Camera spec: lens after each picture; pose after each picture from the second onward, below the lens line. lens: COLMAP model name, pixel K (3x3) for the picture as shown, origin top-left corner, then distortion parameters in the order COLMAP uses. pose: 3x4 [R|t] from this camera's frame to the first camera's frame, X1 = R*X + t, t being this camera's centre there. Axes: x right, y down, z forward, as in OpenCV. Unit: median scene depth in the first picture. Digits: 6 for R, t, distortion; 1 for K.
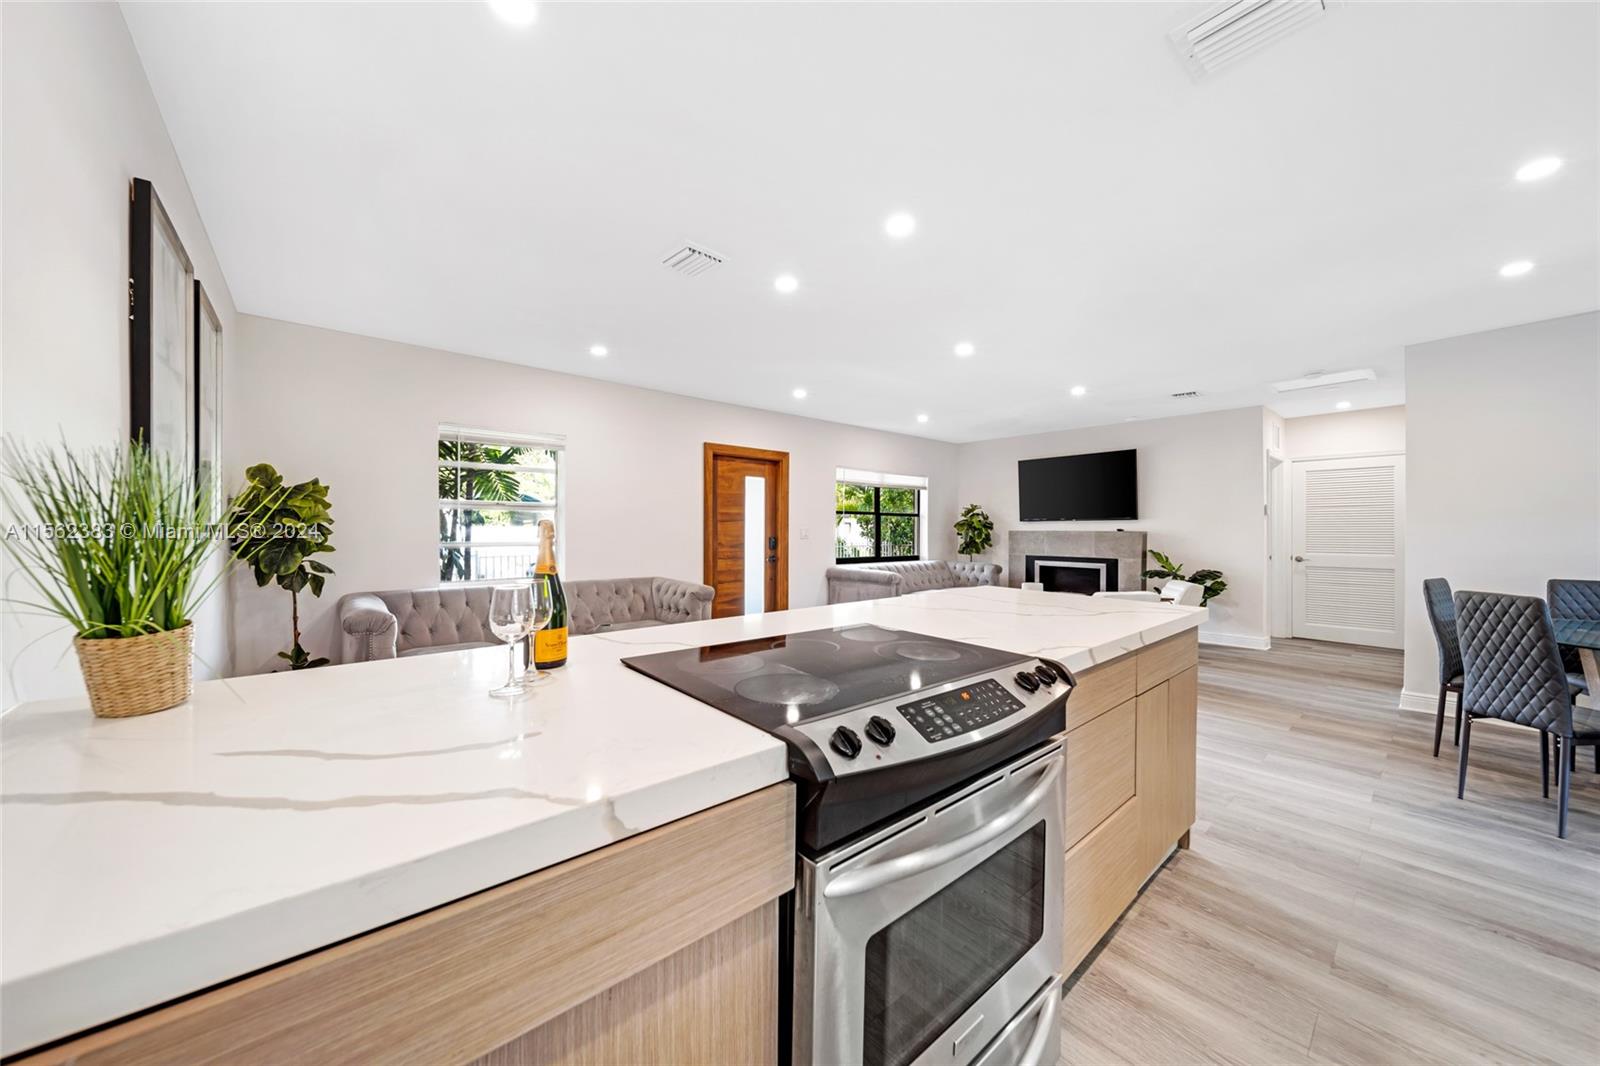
lens RADIAL K [[561.1, 0, 786.7], [0, 561.1, 534.7], [0, 0, 1]] dist [0.007064, -0.001840]
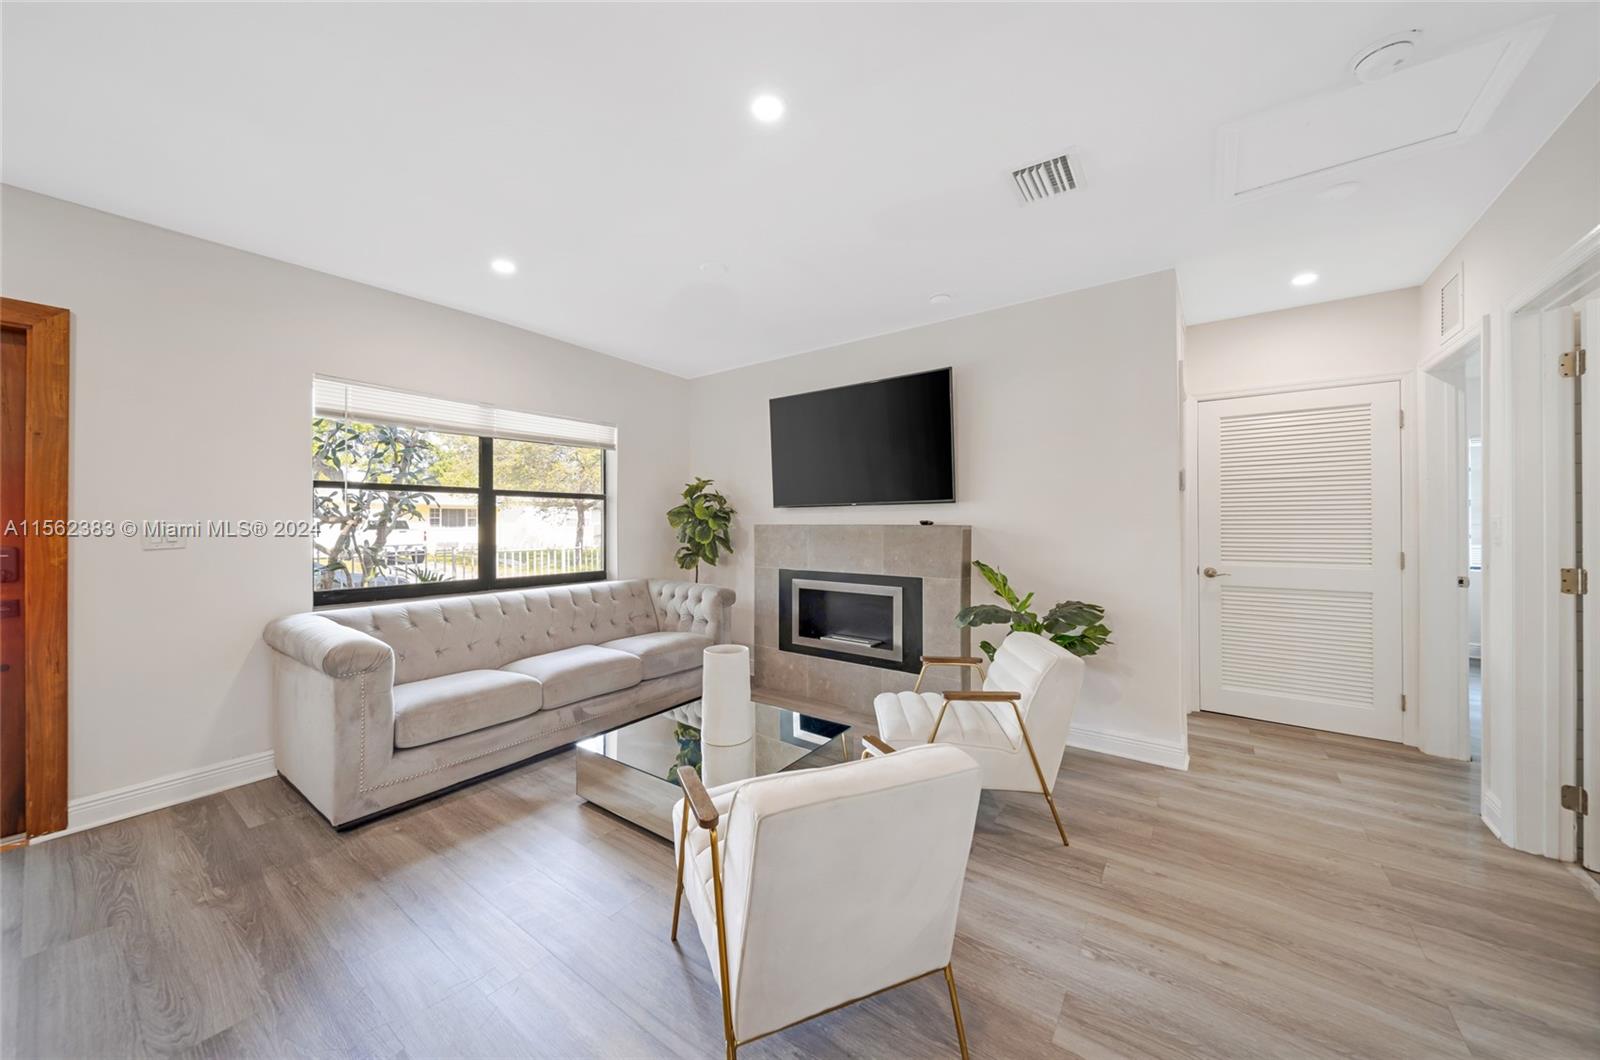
lens RADIAL K [[561.1, 0, 789.4], [0, 561.1, 524.6], [0, 0, 1]] dist [0.007064, -0.001840]
pose [[0.973800, -0.004561, 0.227359, 0.349053], [0.005536, 0.999978, -0.003654, -0.005586], [-0.227337, 0.004817, 0.973804, 0.517503]]
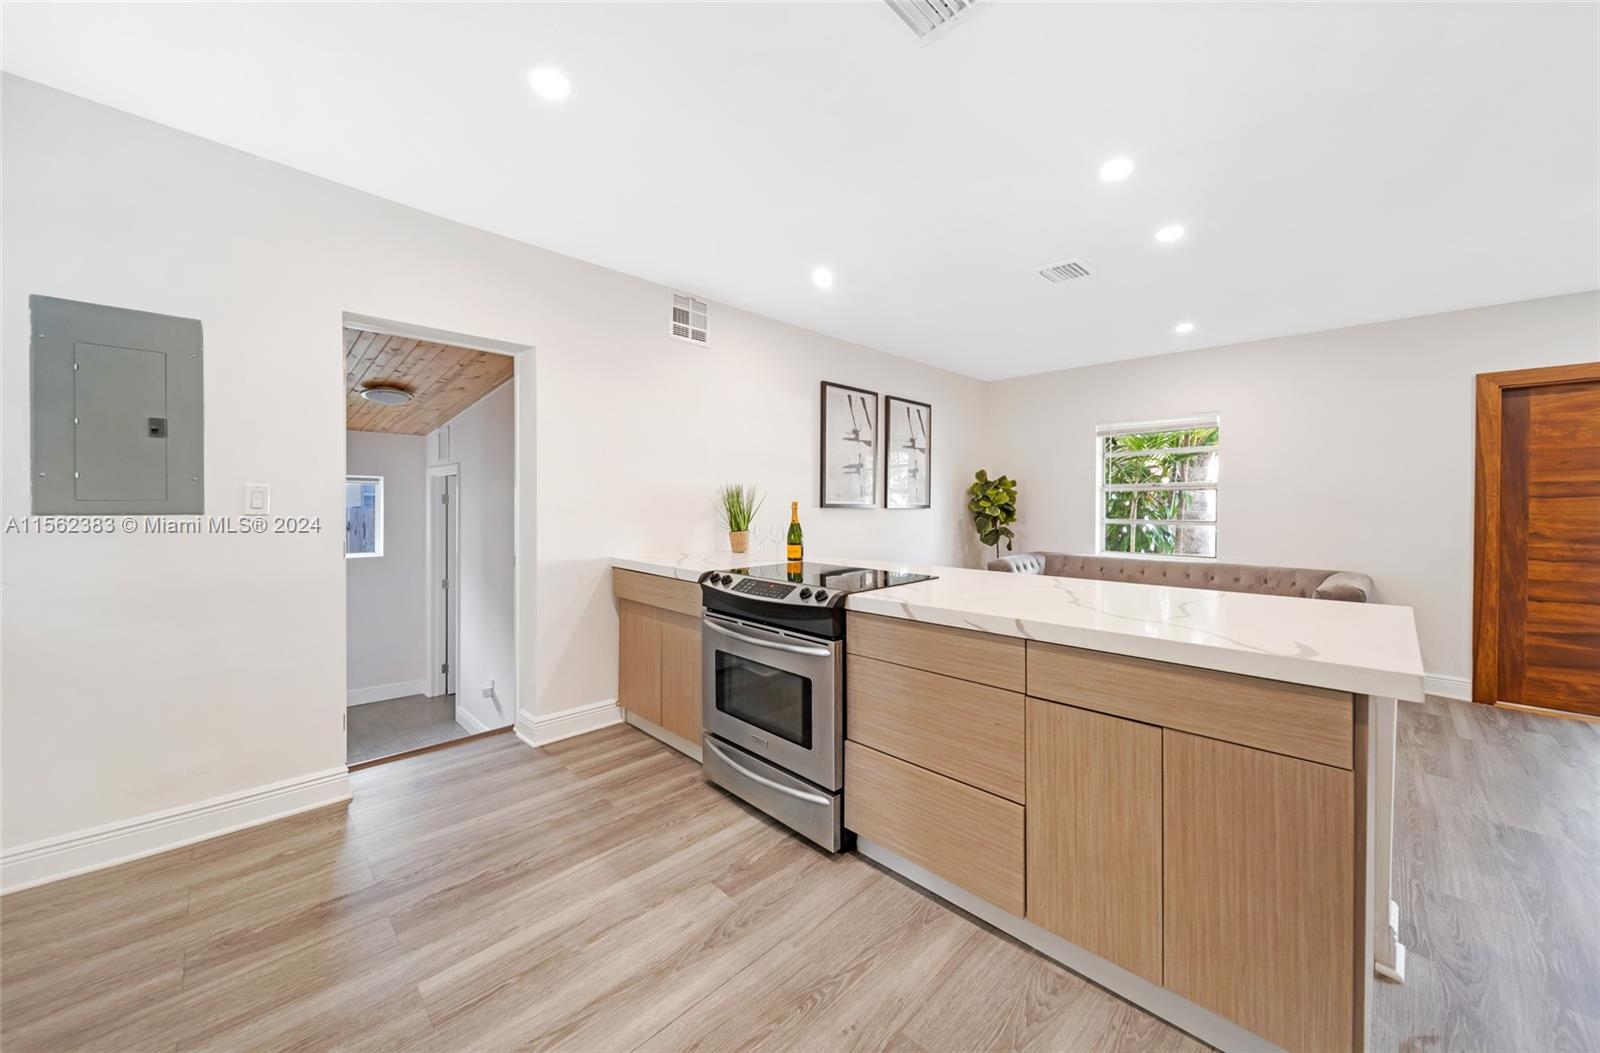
lens RADIAL K [[580.1, 0, 783.4], [0, 580.1, 509.4], [0, 0, 1]] dist [0.003466, -0.000677]
pose [[0.073607, 0.003286, -0.997282, 0.386542], [-0.013714, 0.999903, 0.002282, -0.001228], [0.997193, 0.013509, 0.073645, 0.141275]]
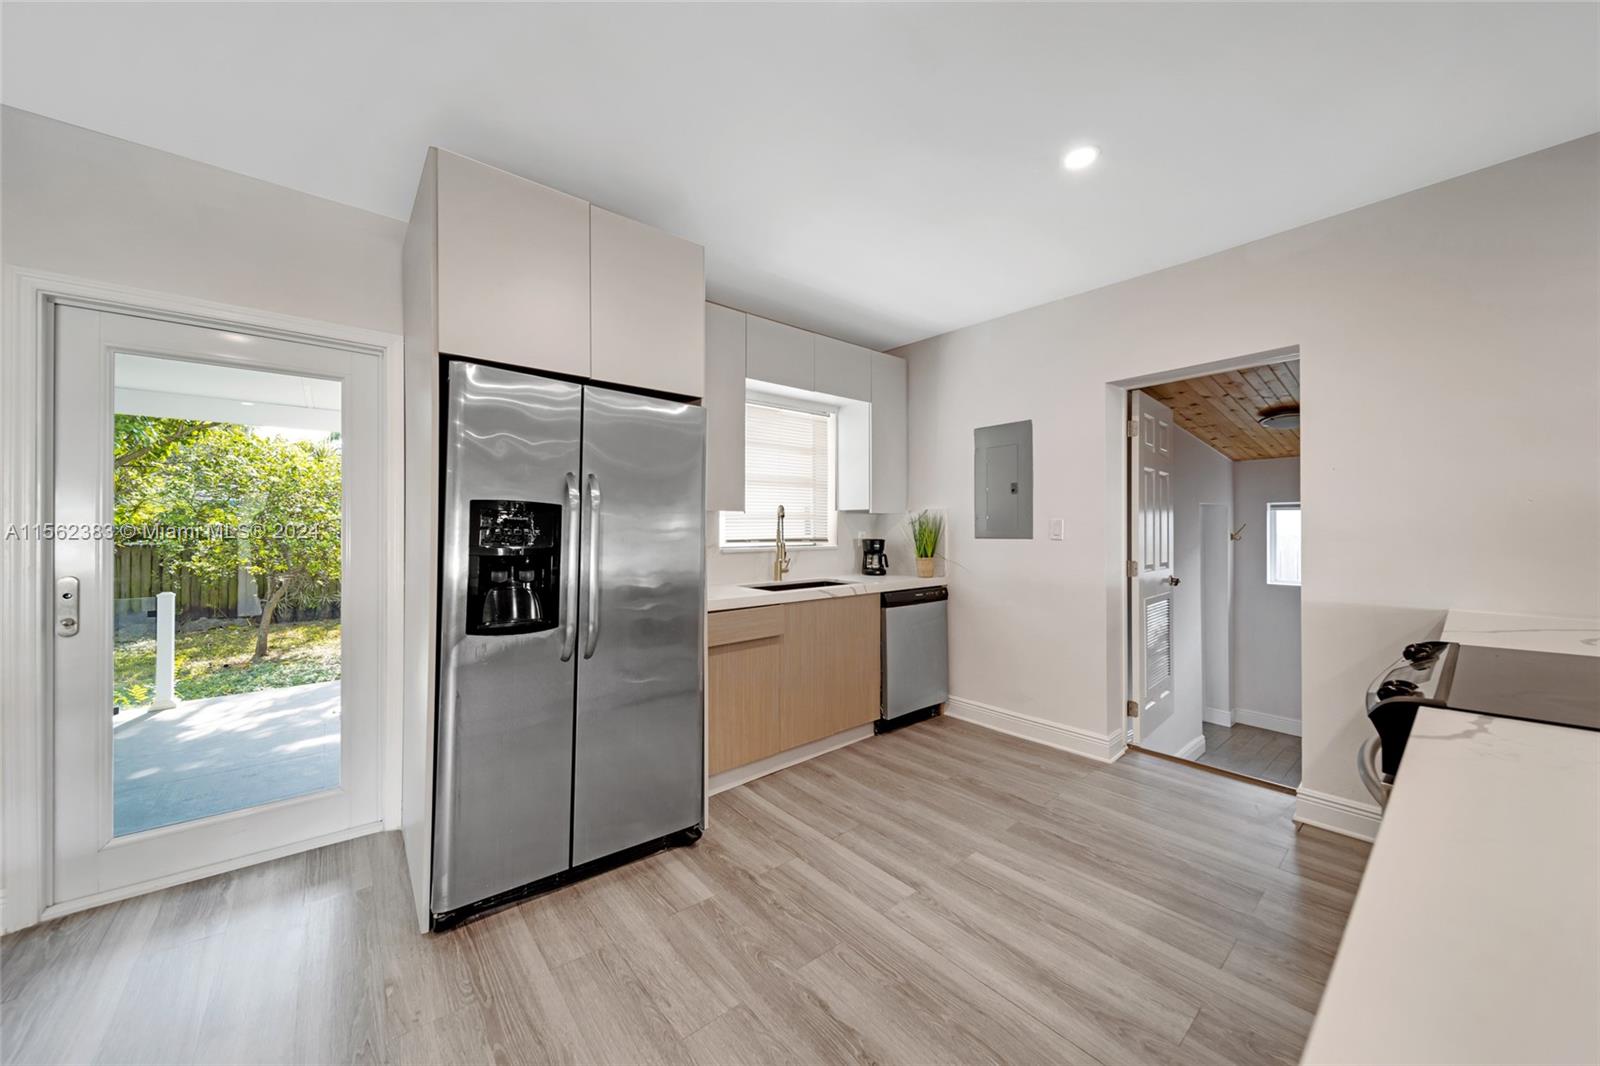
lens RADIAL K [[561.1, 0, 784.1], [0, 561.1, 529.3], [0, 0, 1]] dist [0.007064, -0.001840]
pose [[-0.999898, -0.003521, 0.013871, 0.254553], [-0.003433, 0.999974, 0.006340, -0.004349], [-0.013892, 0.006292, -0.999884, 0.354626]]
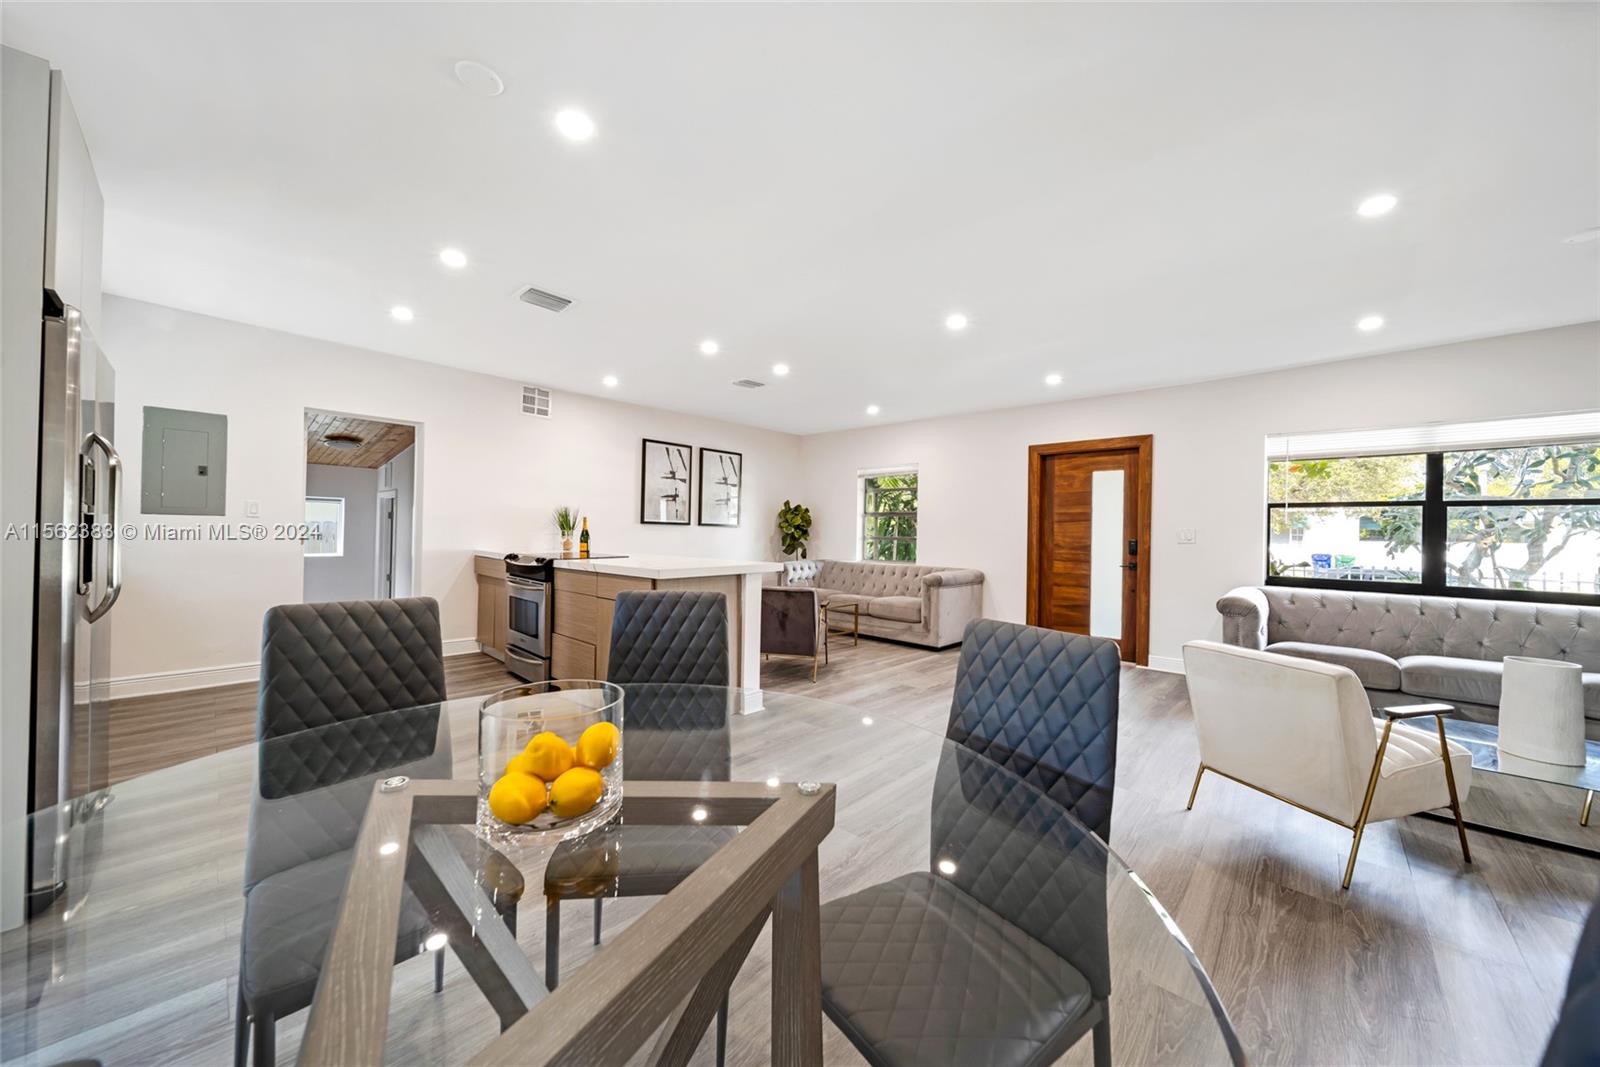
lens RADIAL K [[561.1, 0, 784.8], [0, 561.1, 527.9], [0, 0, 1]] dist [0.007064, -0.001840]
pose [[0.102279, -0.010997, -0.994695, 0.706398], [-0.028003, 0.999511, -0.013930, 0.011472], [0.994362, 0.029279, 0.101921, 0.381664]]
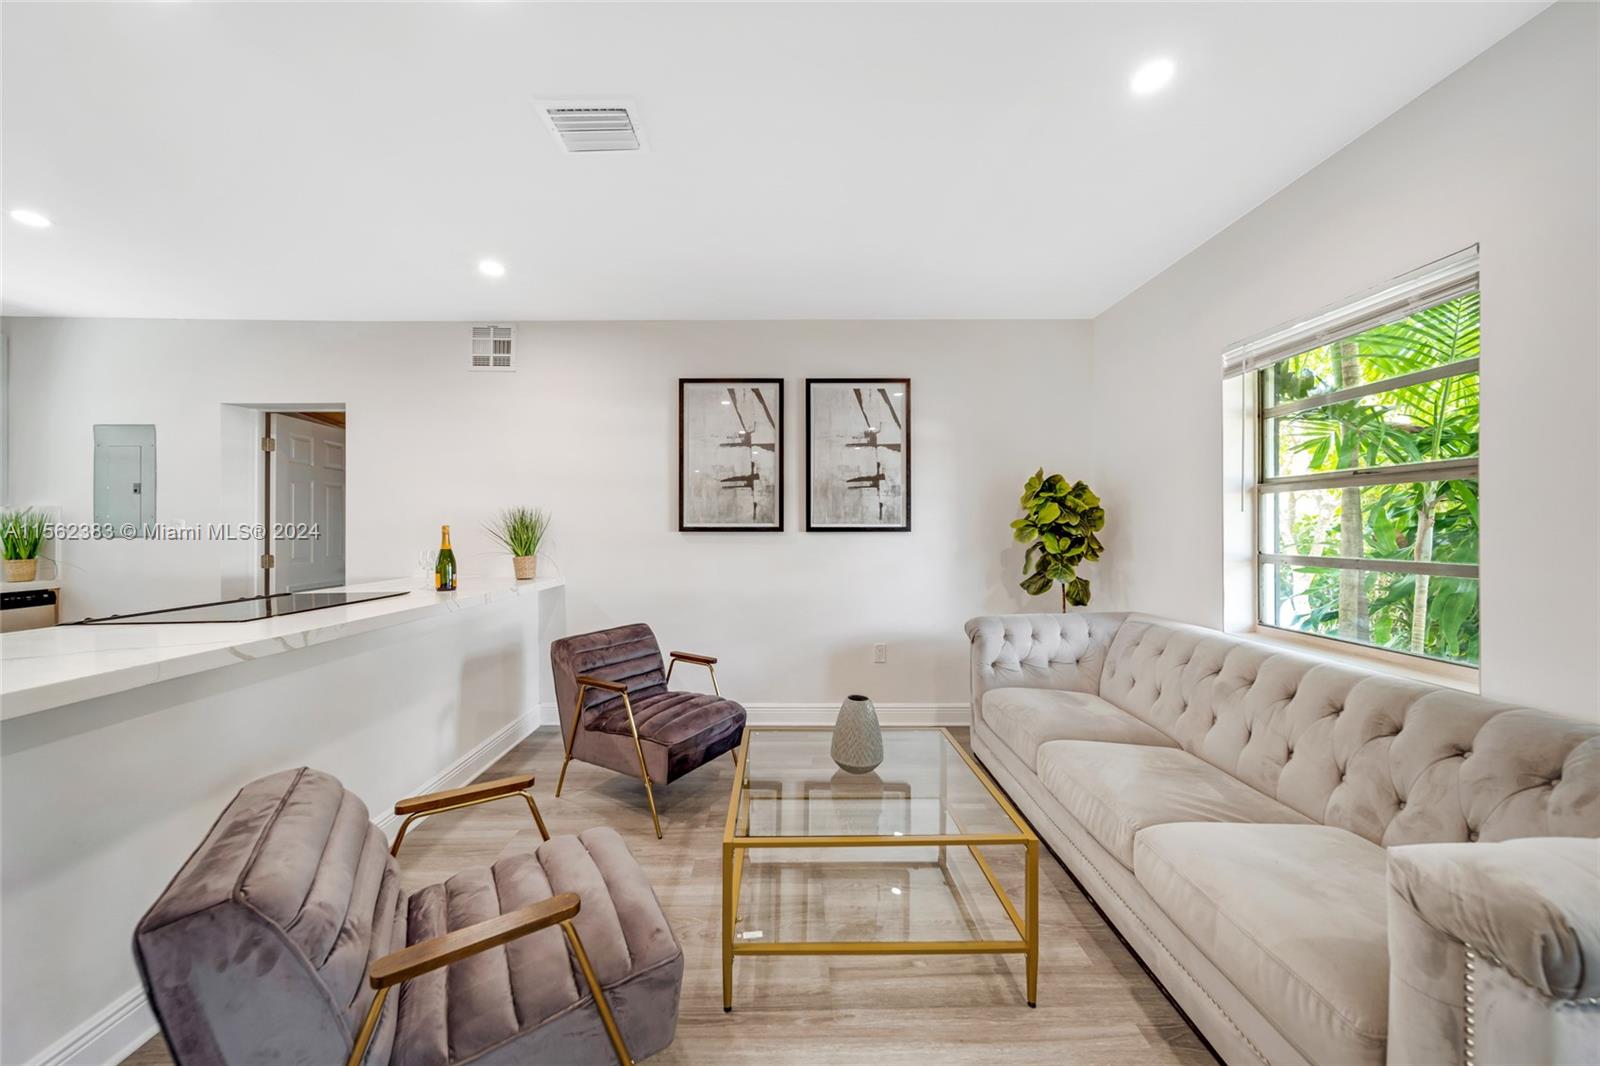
lens RADIAL K [[484.9, 0, 812.3], [0, 484.9, 529.3], [0, 0, 1]] dist [-0.001382, -0.000045]
pose [[-0.623541, -0.005702, -0.781770, 0.005326], [-0.007192, 0.999973, -0.001557, -0.004497], [0.781758, 0.004651, -0.623565, 0.622729]]
